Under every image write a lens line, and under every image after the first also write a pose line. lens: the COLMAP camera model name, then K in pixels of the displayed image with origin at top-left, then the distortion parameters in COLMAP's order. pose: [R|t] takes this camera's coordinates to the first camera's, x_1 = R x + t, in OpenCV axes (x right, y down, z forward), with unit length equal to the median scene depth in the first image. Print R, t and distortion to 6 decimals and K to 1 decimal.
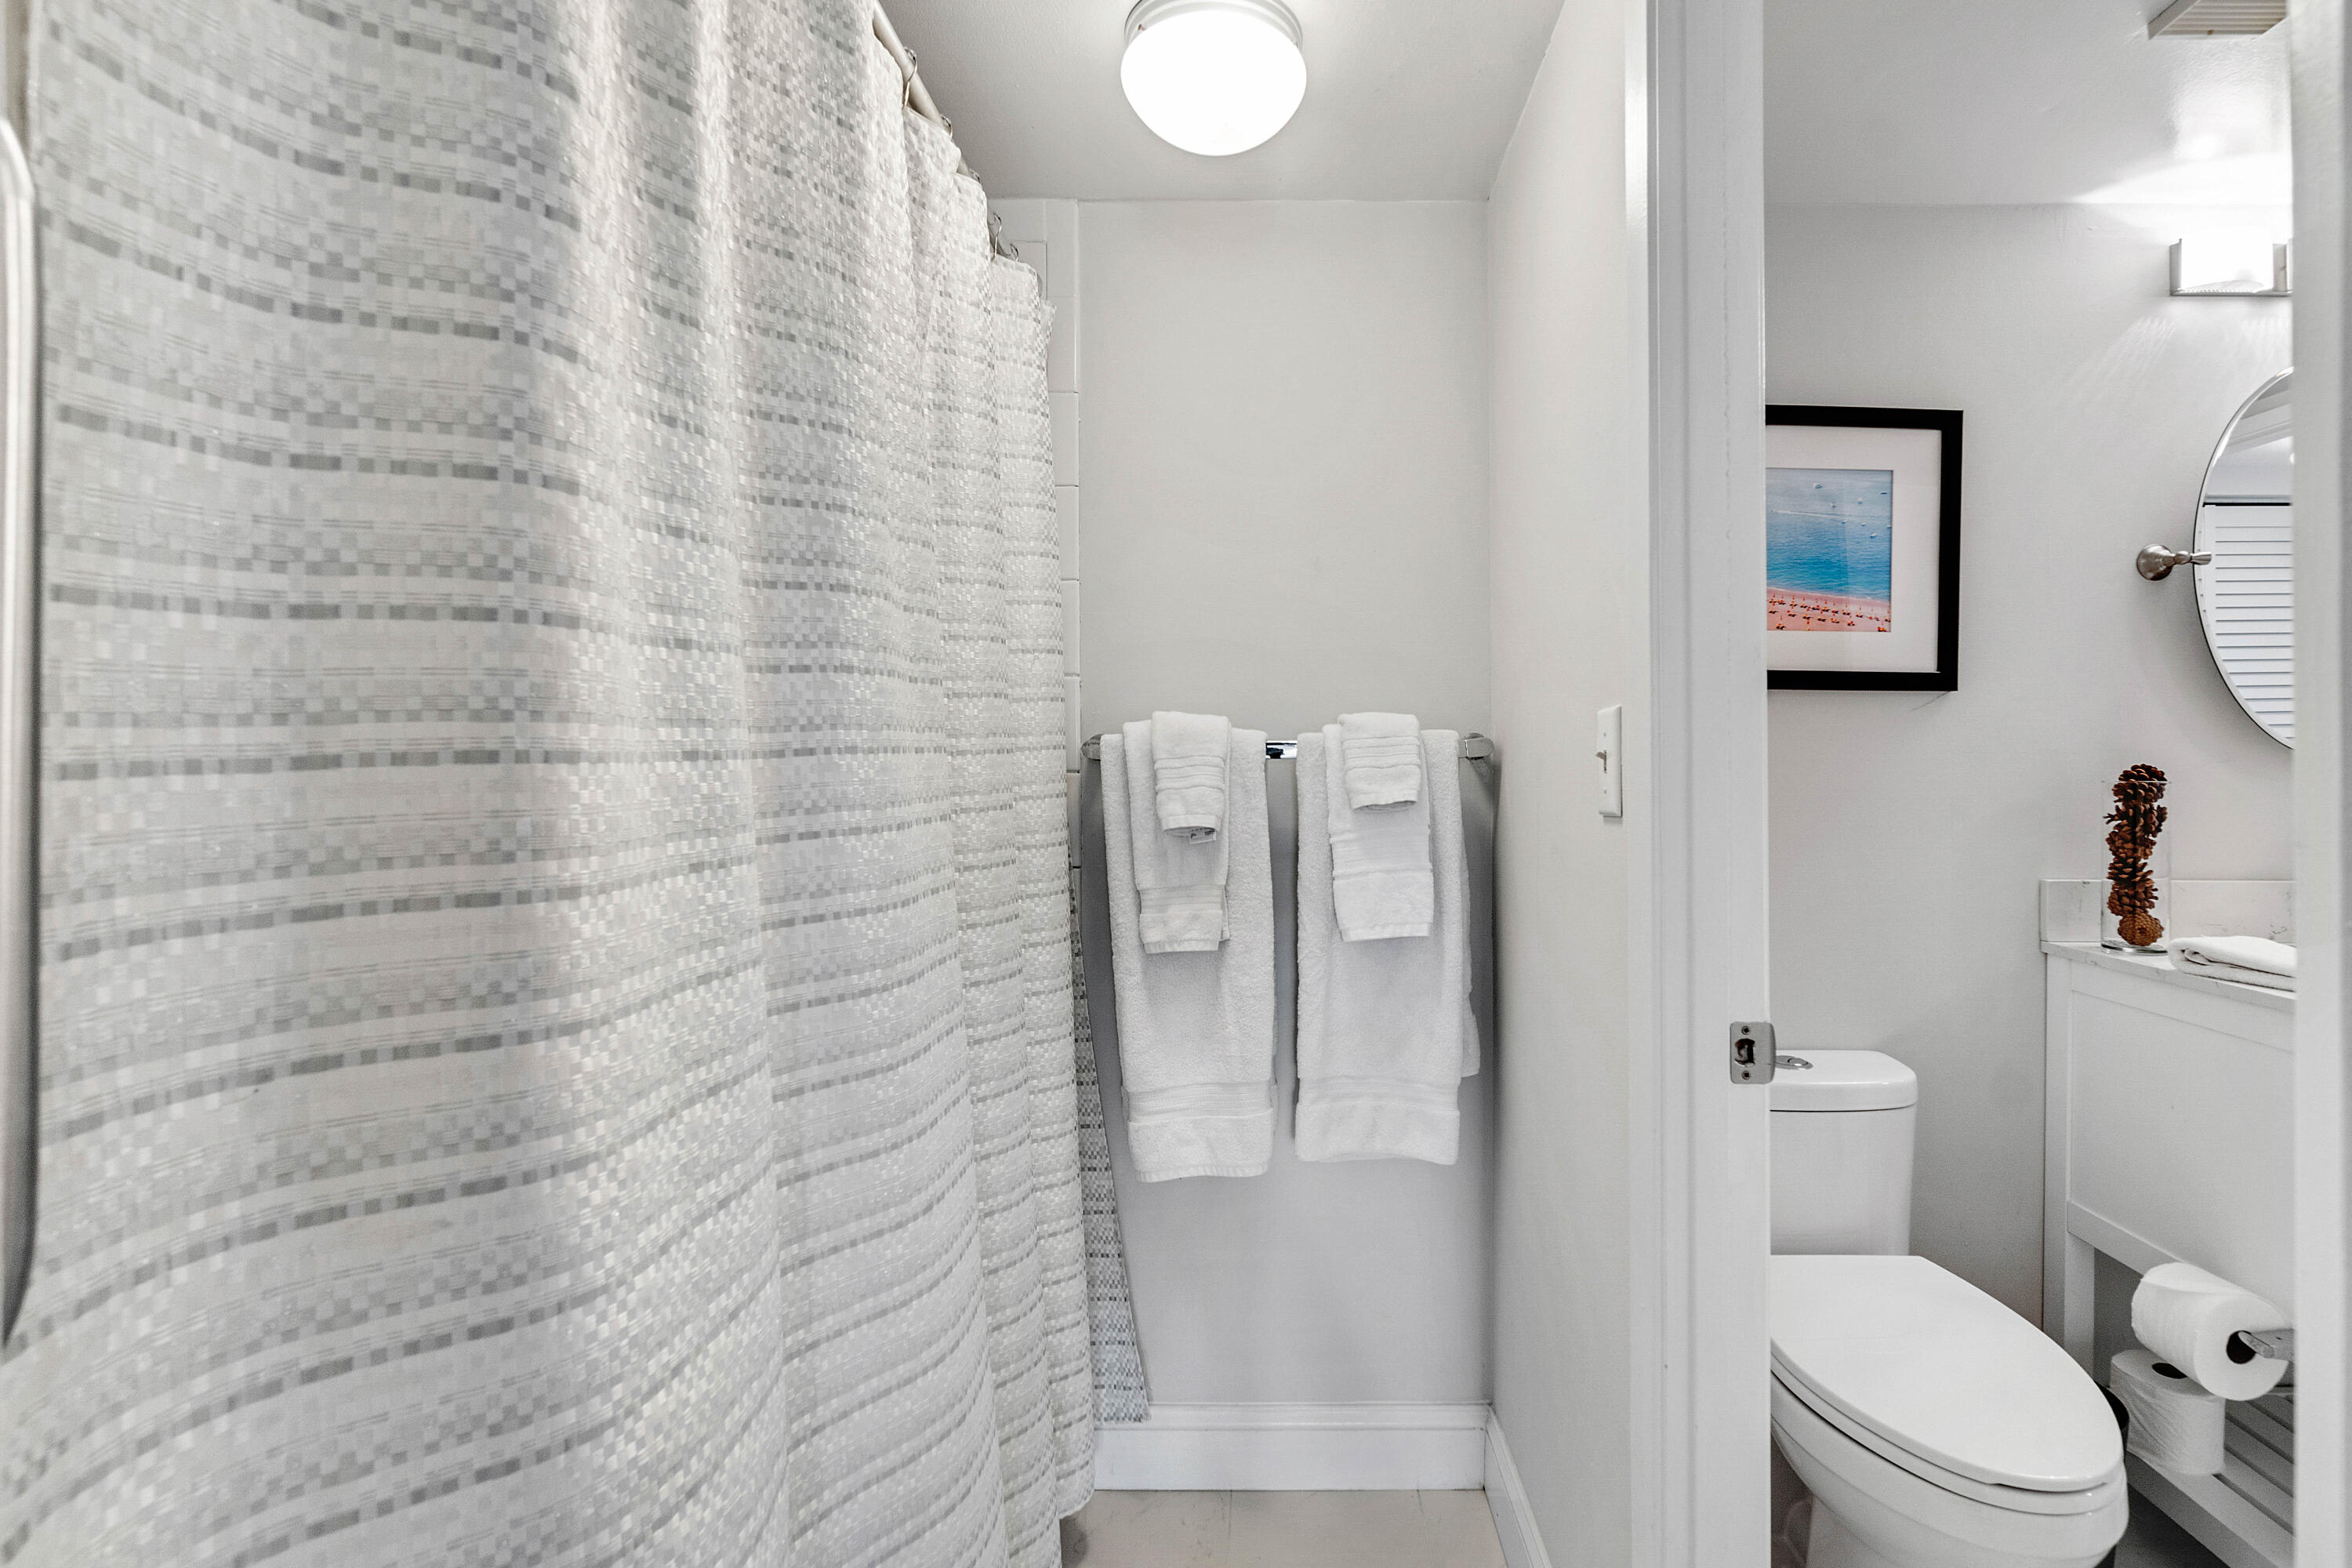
lens RADIAL K [[1056.5, 0, 1174.4], [0, 1056.5, 777.3], [0, 0, 1]] dist [-0.004287, 0.000385]
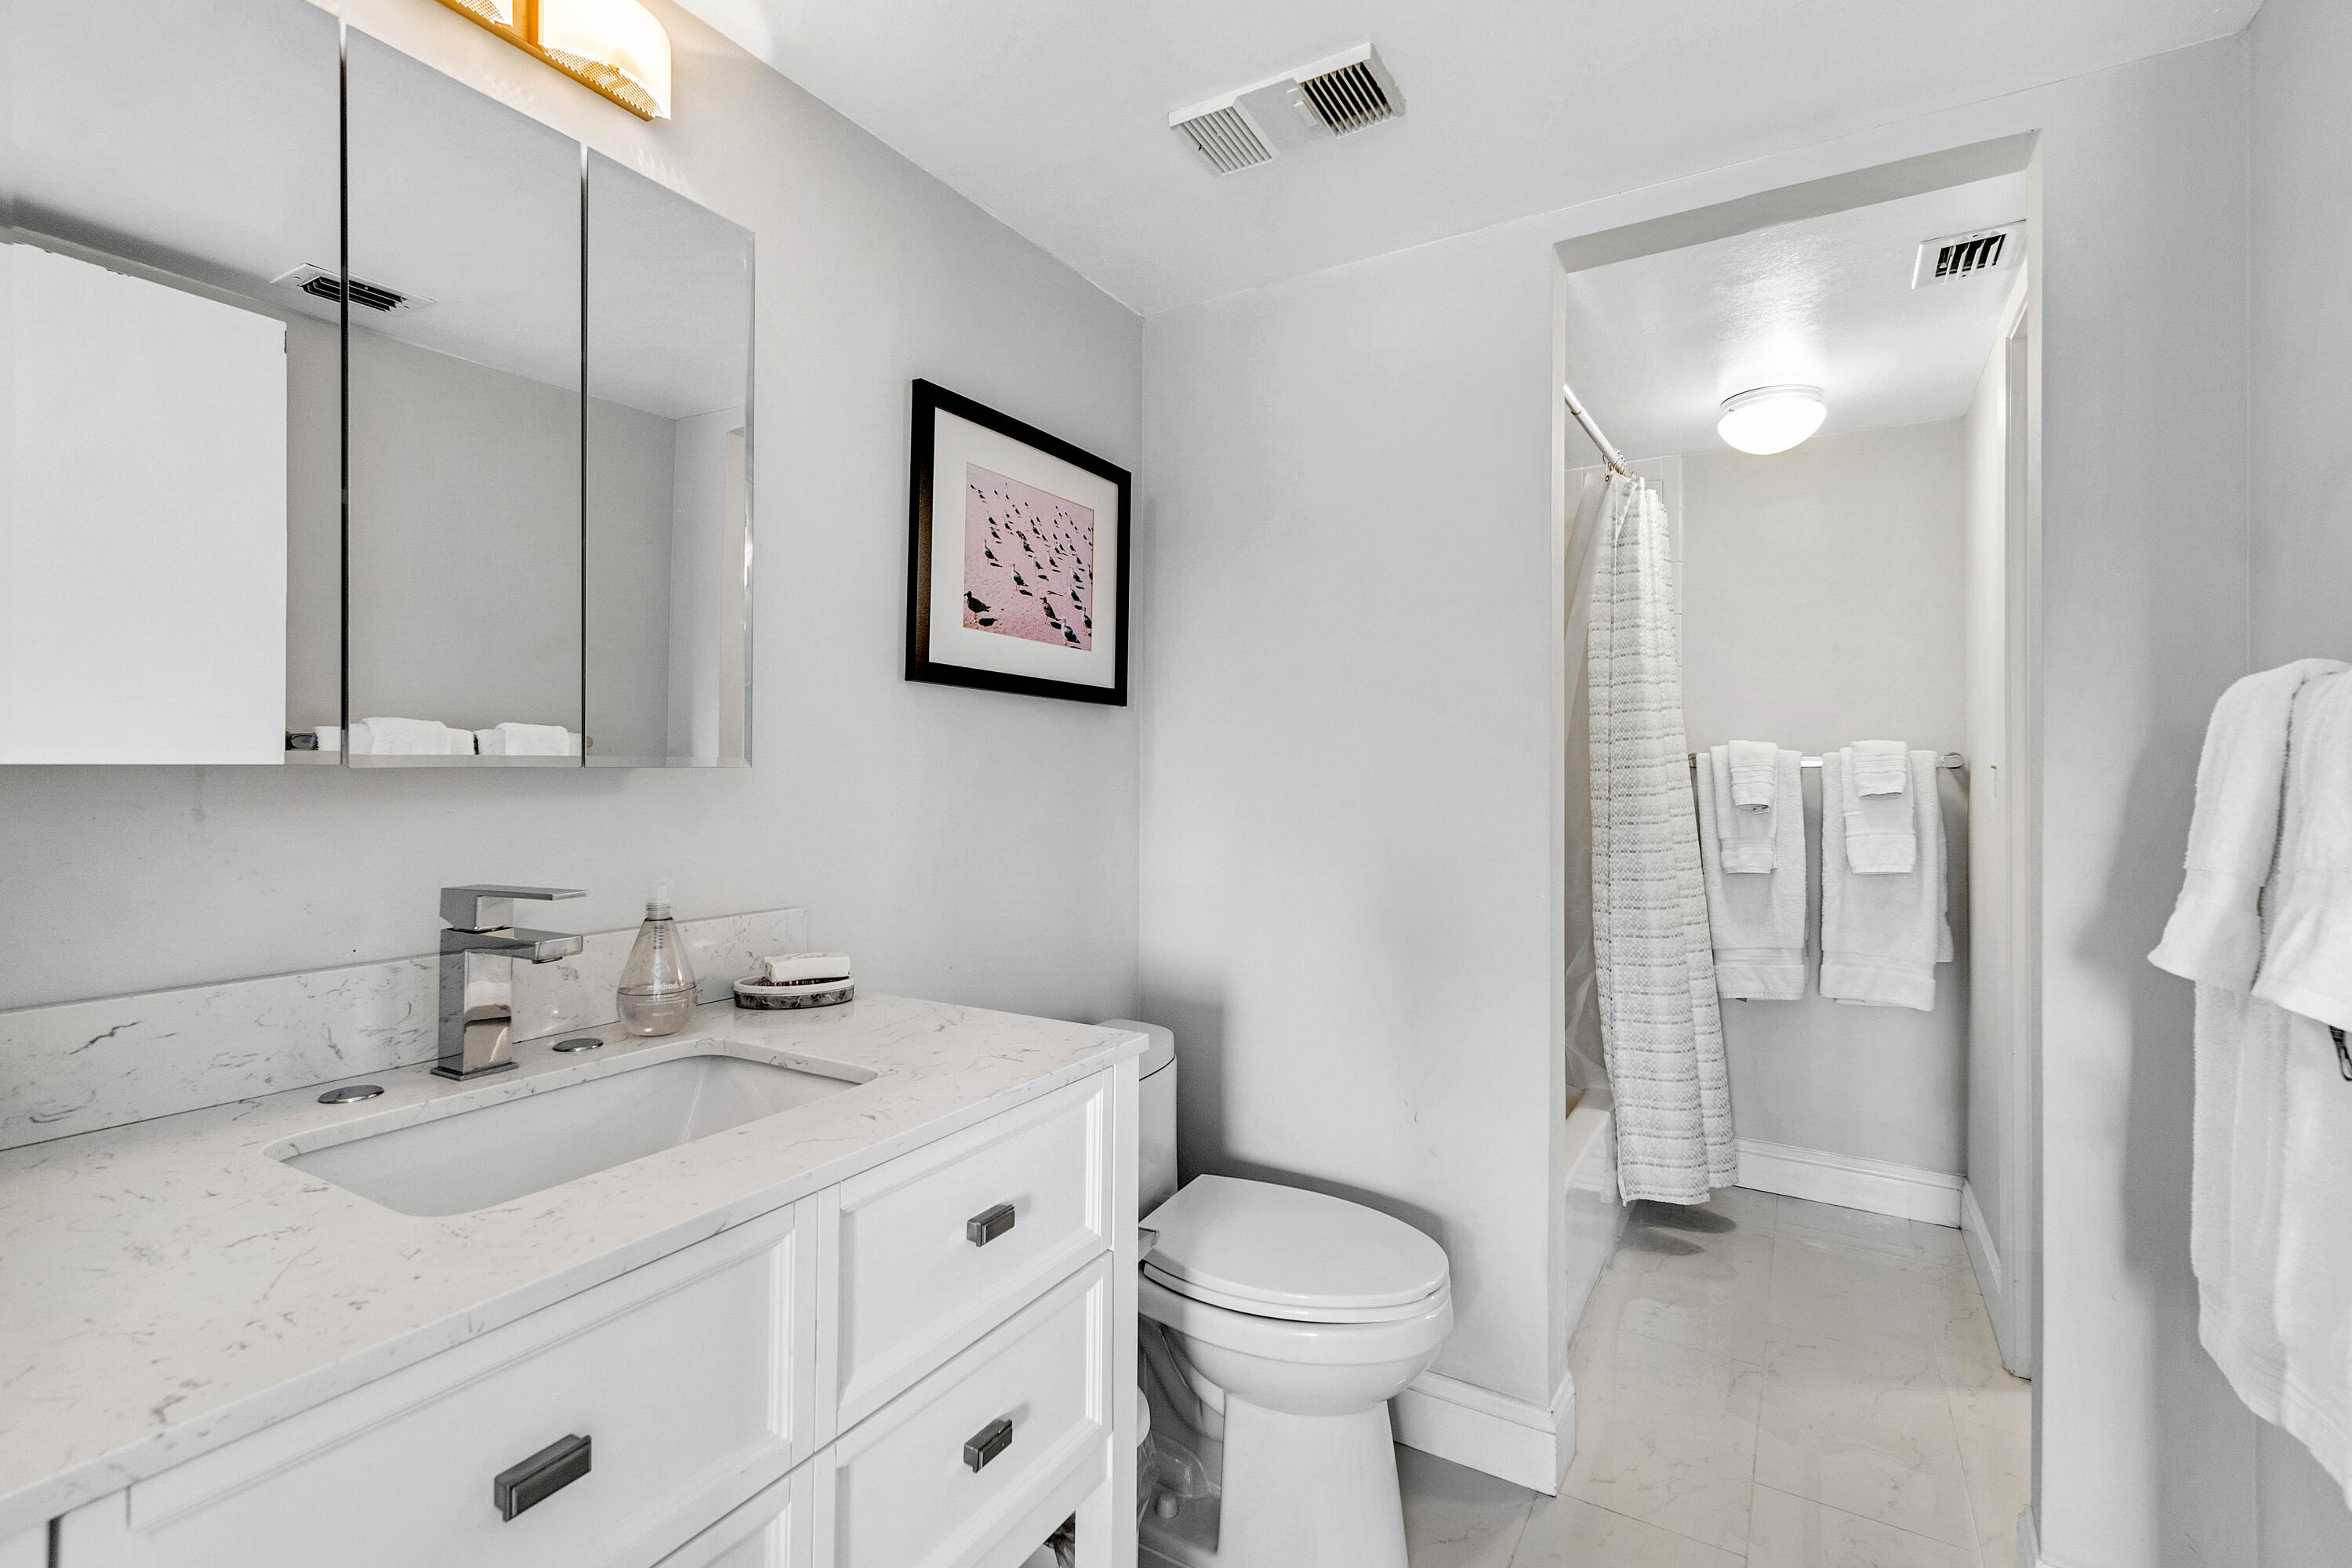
lens RADIAL K [[1056.5, 0, 1180.7], [0, 1056.5, 761.2], [0, 0, 1]] dist [-0.004287, 0.000385]
pose [[0.891578, 0.005999, -0.452827, -0.040075], [-0.011132, 0.999900, -0.008670, -0.001031], [0.452729, 0.012771, 0.891556, -1.043051]]
